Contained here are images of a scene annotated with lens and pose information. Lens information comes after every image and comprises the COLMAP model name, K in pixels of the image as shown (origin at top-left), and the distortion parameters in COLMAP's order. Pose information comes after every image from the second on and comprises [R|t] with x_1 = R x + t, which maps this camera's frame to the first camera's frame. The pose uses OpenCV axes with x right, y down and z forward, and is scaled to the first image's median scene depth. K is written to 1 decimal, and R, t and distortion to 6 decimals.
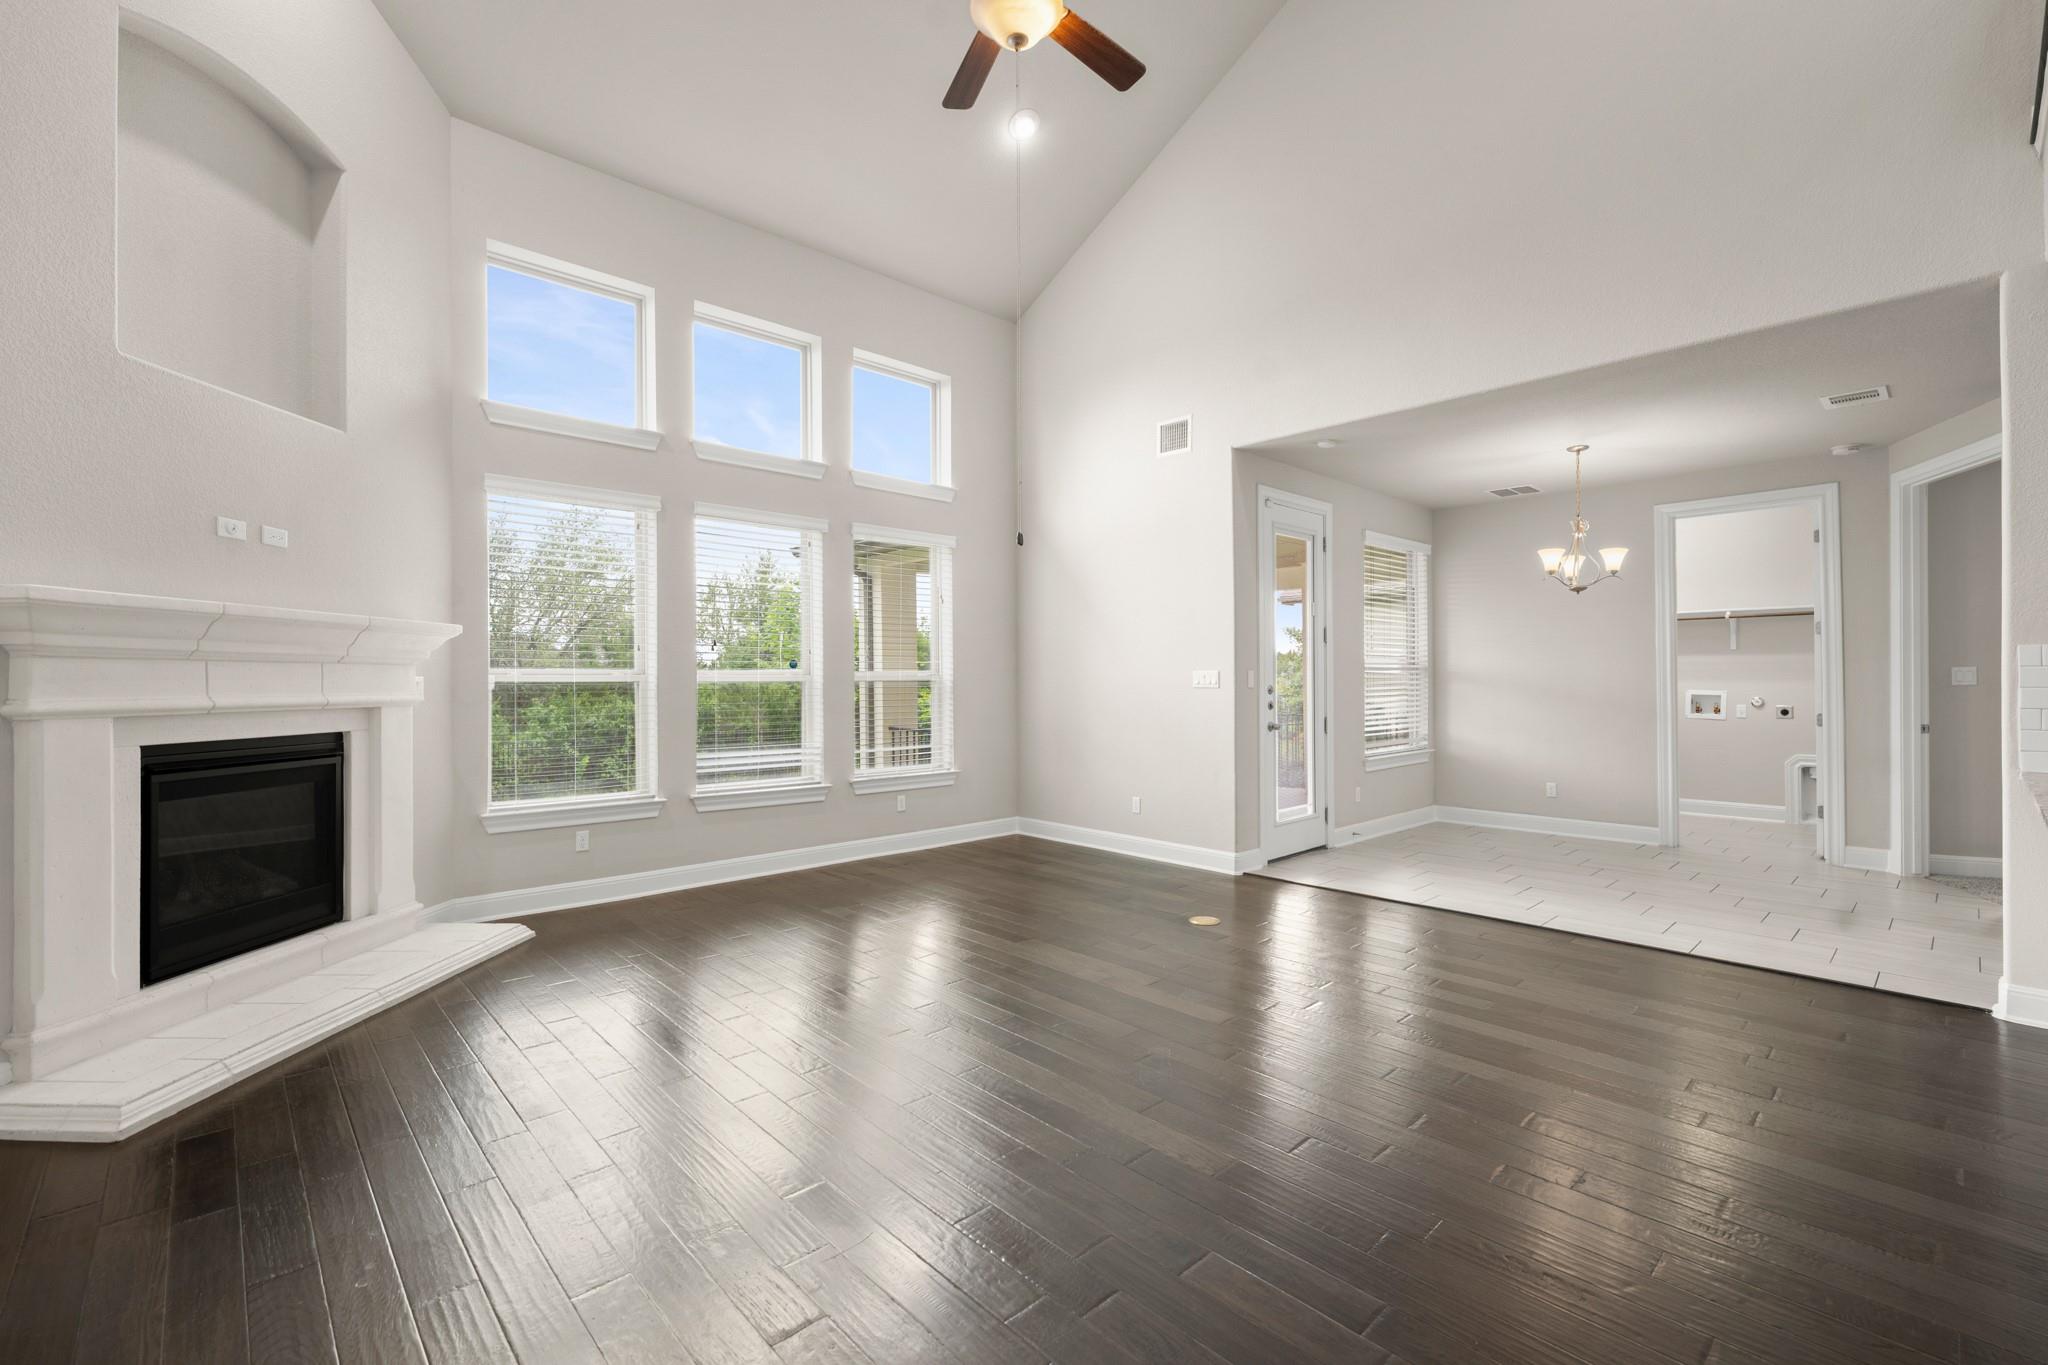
lens RADIAL K [[890.2, 0, 1001.2], [0, 890.2, 681.4], [0, 0, 1]] dist [-0.007419, -0.000635]
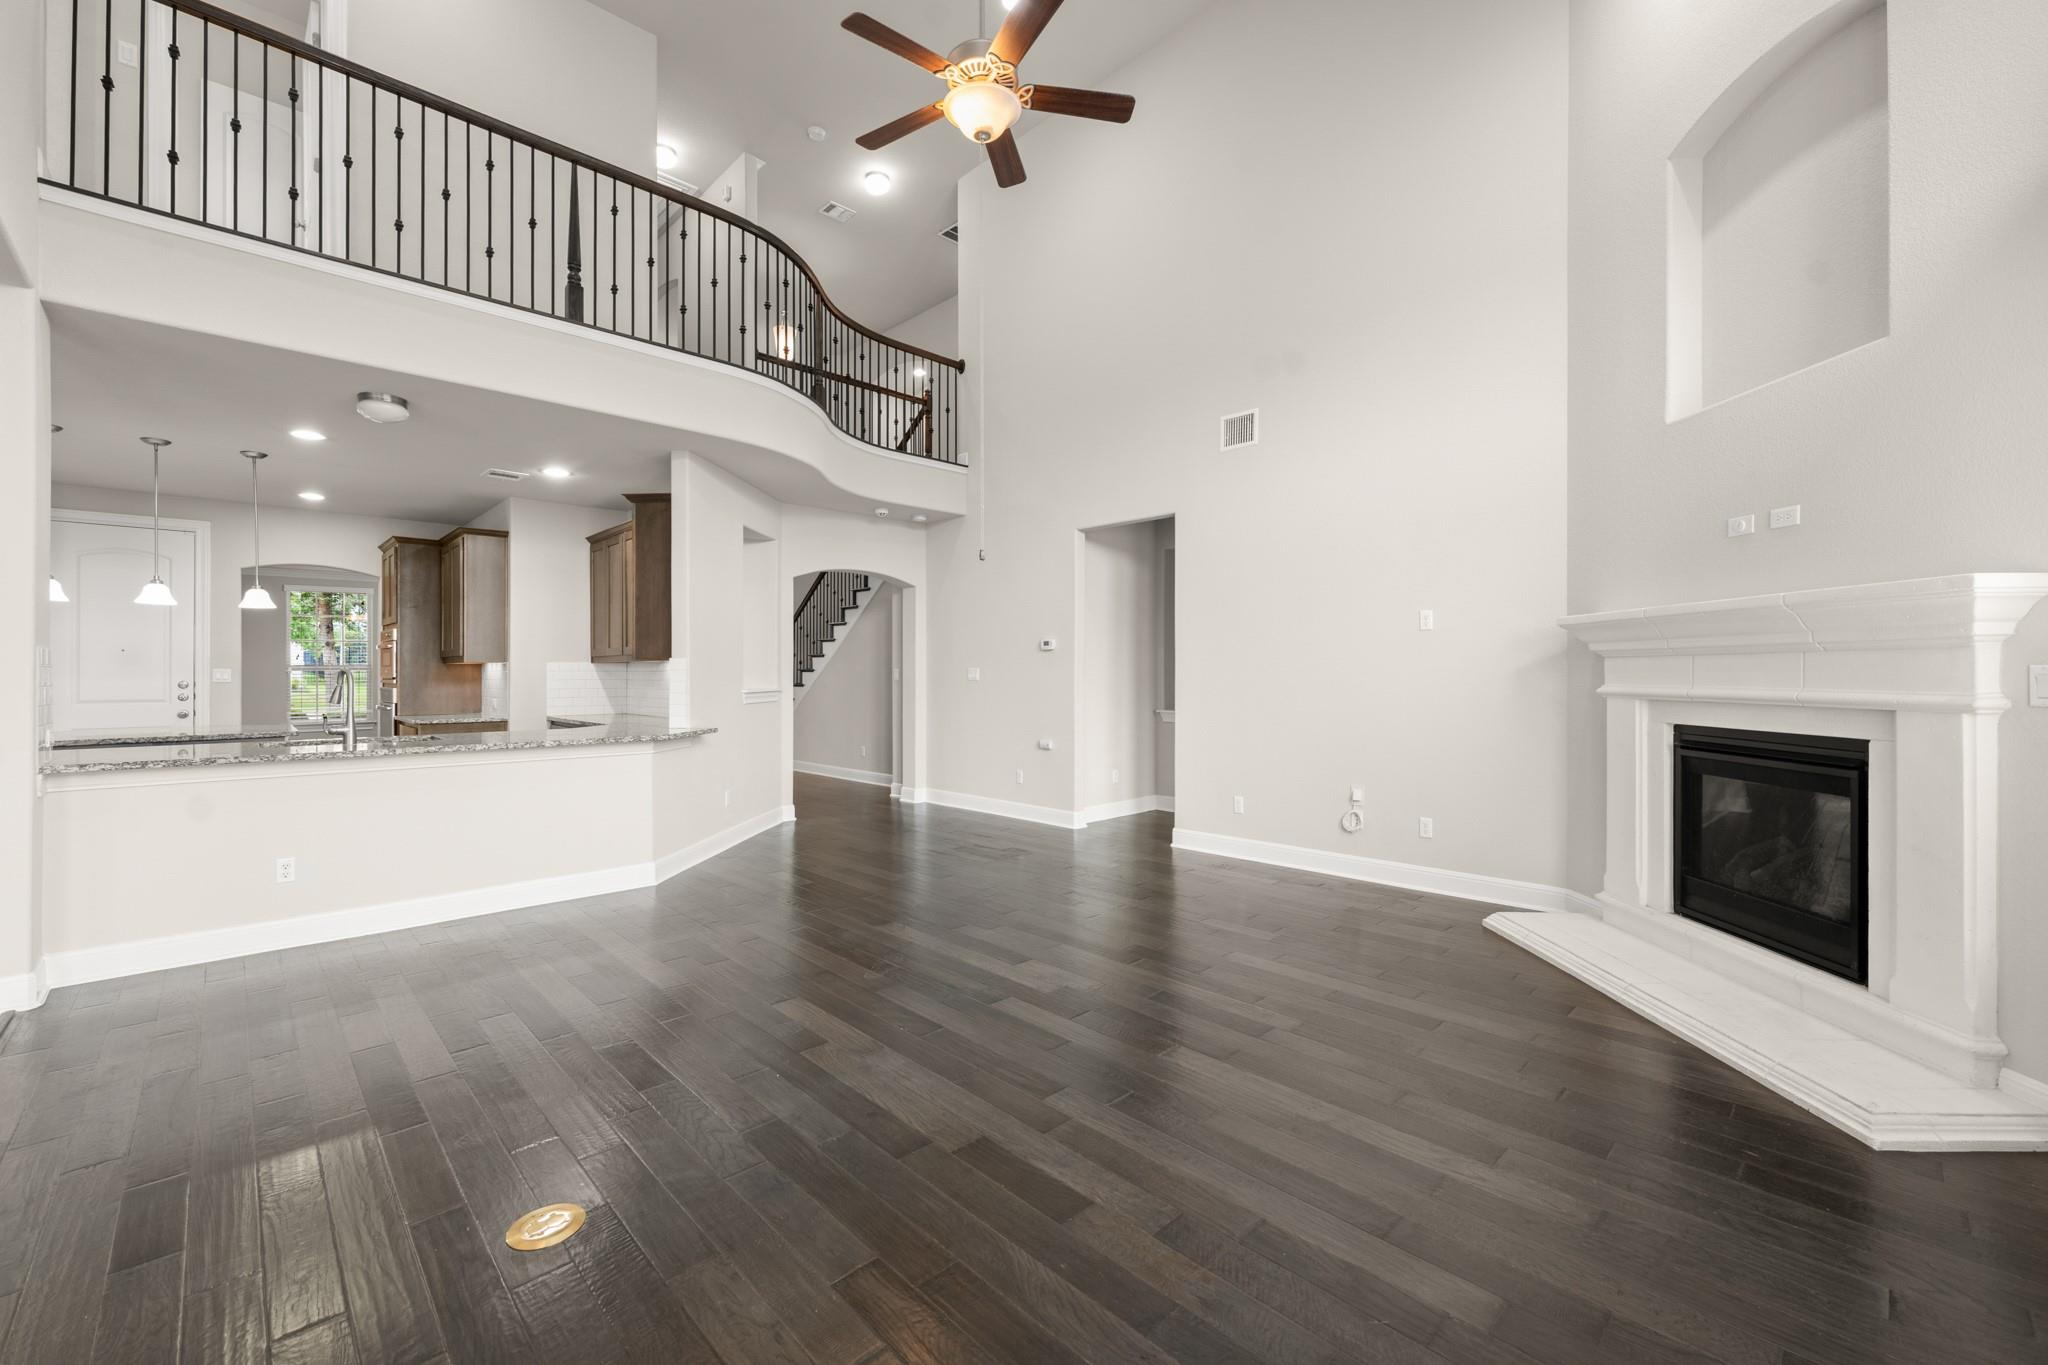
lens RADIAL K [[838.2, 0, 1029.5], [0, 838.2, 671.1], [0, 0, 1]] dist [-0.001524, -0.000444]
pose [[-0.998541, 0.002630, -0.053927, 0.013157], [0.002922, 0.999981, -0.005349, 0.000029], [0.053912, -0.005499, -0.998531, 1.403594]]
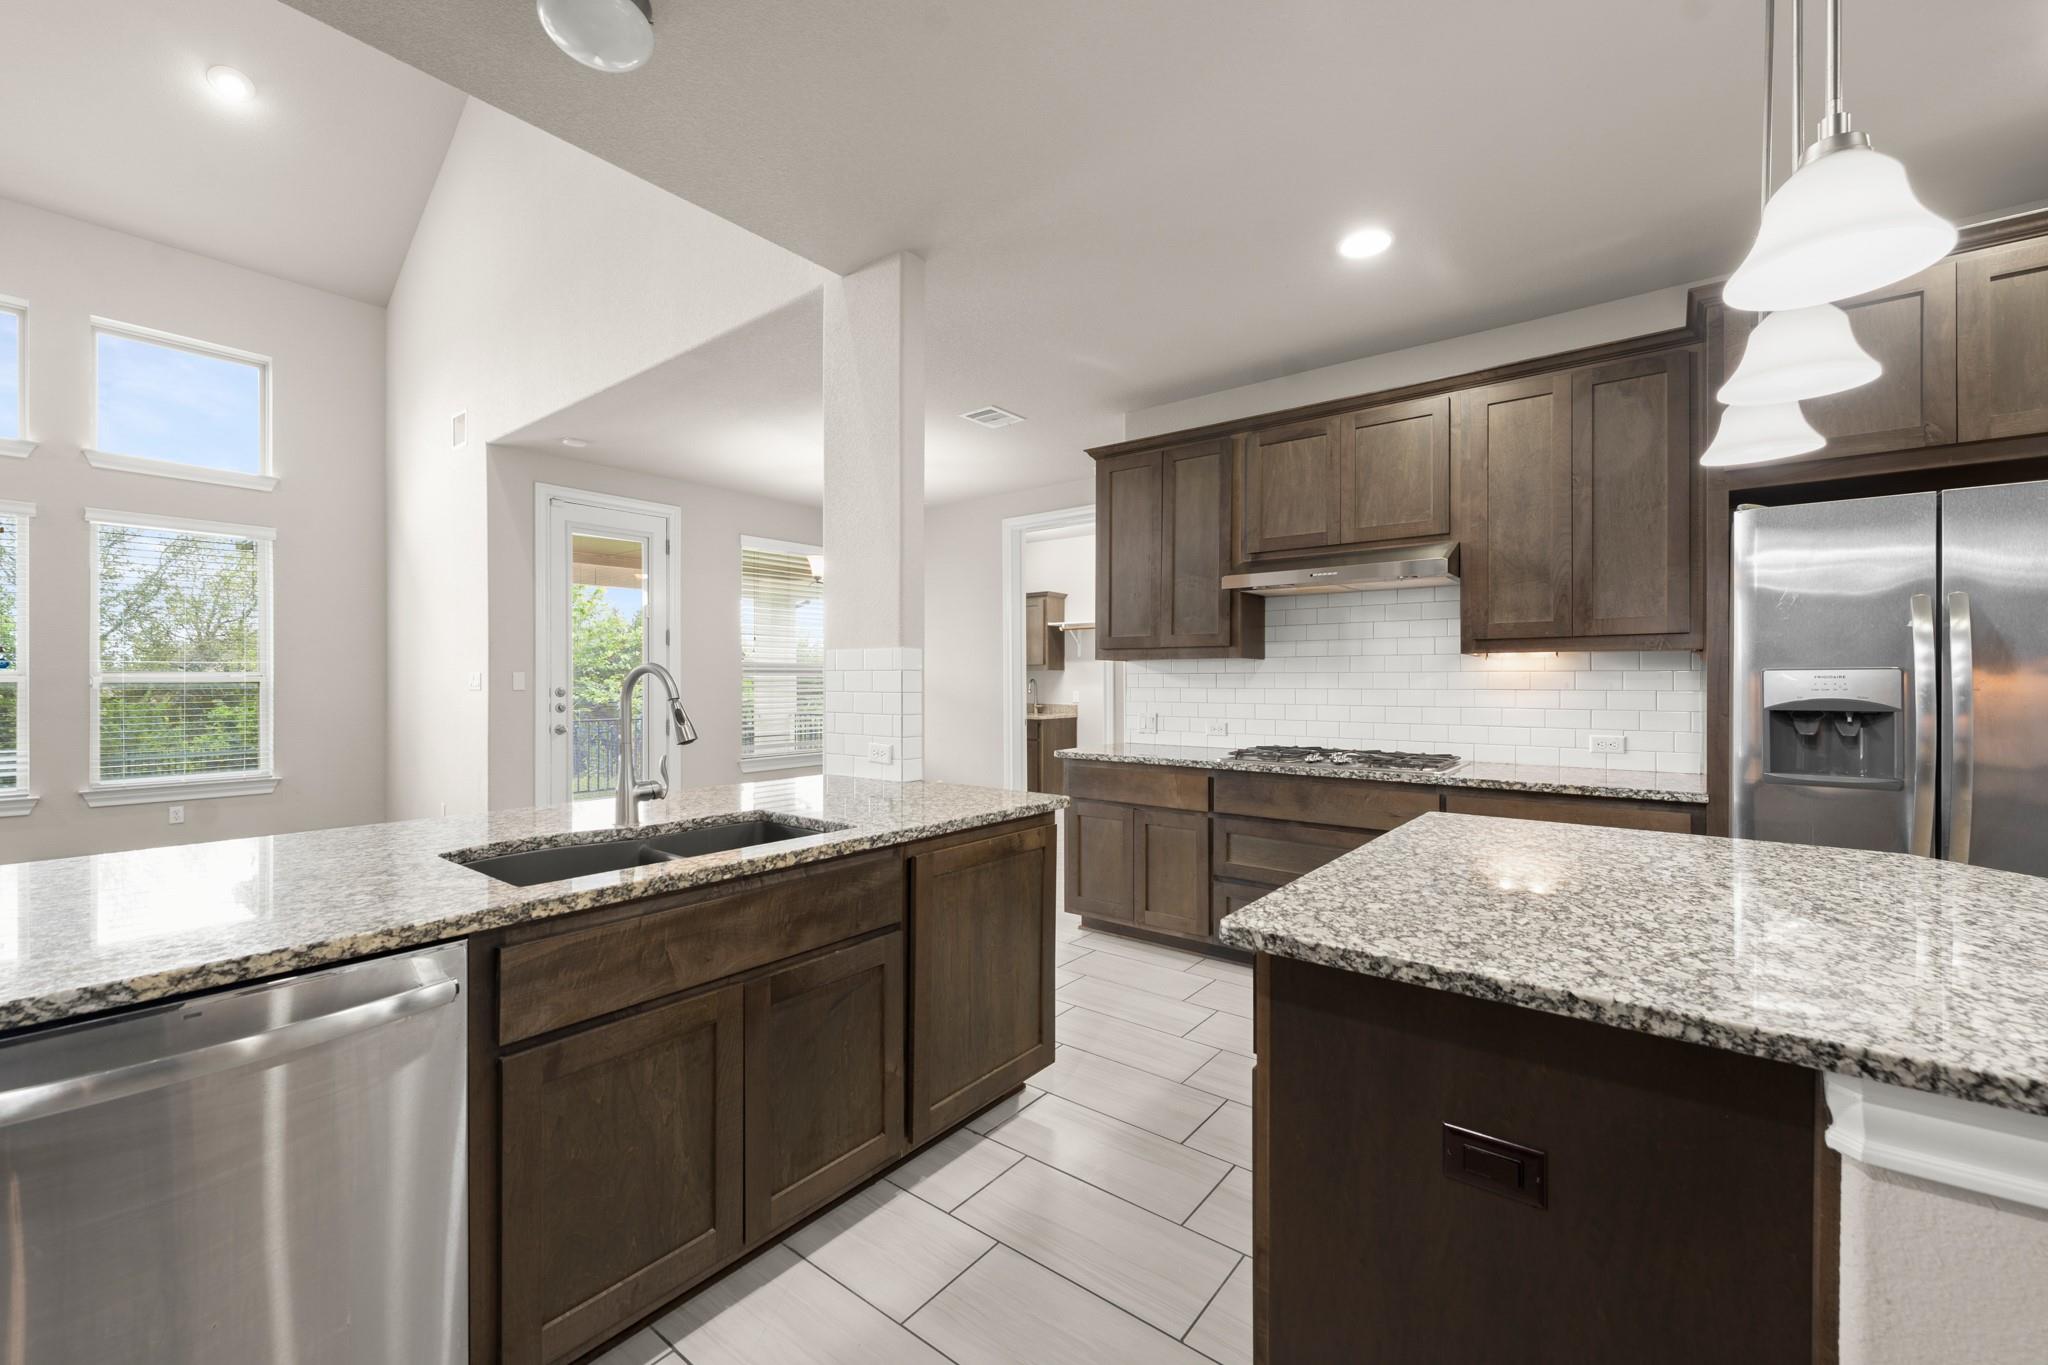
lens RADIAL K [[838.2, 0, 1003.2], [0, 838.2, 675.6], [0, 0, 1]] dist [-0.001524, -0.000444]
pose [[0.988252, 0.005136, 0.152746, 0.834450], [-0.003621, 0.999942, -0.010190, -0.001772], [-0.152789, 0.009517, 0.988213, 0.017226]]
